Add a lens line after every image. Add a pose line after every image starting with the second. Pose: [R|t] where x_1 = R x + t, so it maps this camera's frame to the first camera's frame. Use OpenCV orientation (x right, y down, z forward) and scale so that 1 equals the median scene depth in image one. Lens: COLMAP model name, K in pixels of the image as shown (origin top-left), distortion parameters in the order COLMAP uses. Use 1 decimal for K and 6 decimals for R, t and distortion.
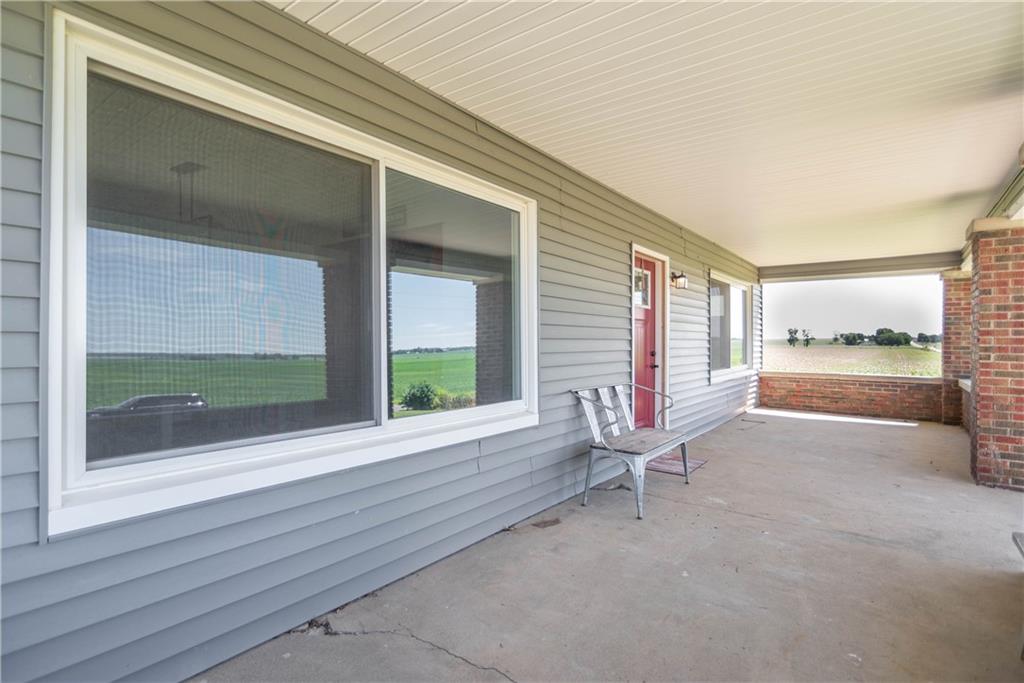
lens RADIAL K [[509.2, 0, 510.5], [0, 509.2, 342.3], [0, 0, 1]] dist [-0.005920, 0.000434]
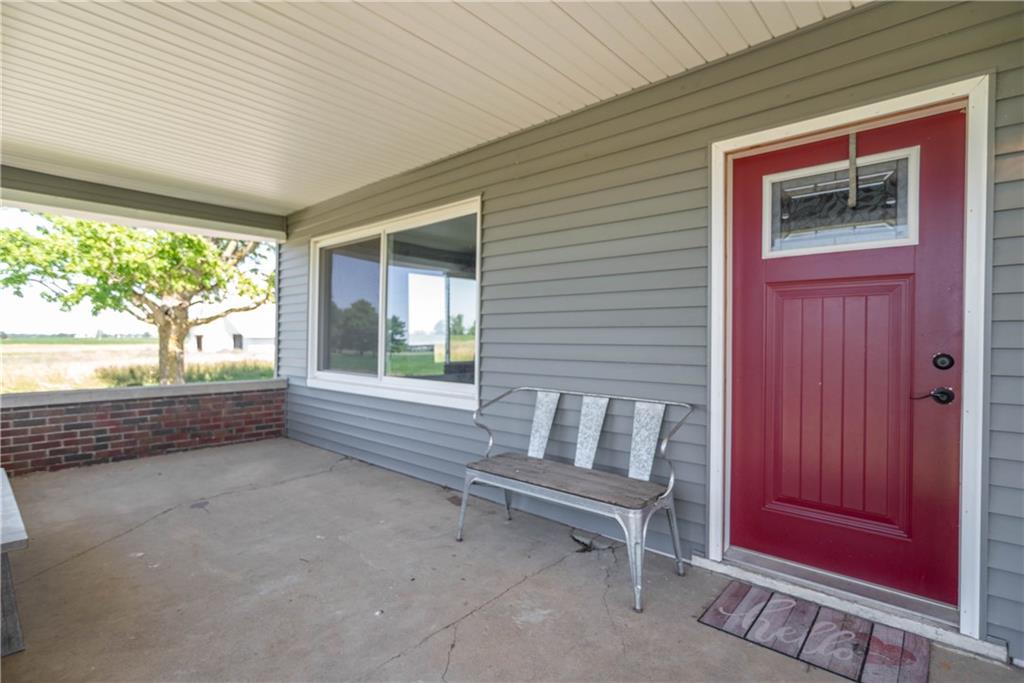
lens RADIAL K [[509.2, 0, 510.5], [0, 509.2, 342.3], [0, 0, 1]] dist [-0.005920, 0.000434]
pose [[-0.093781, 0.011182, -0.995530, 1.219557], [-0.002517, 0.999931, 0.011468, 0.008524], [0.995590, 0.003581, -0.093746, 1.308713]]
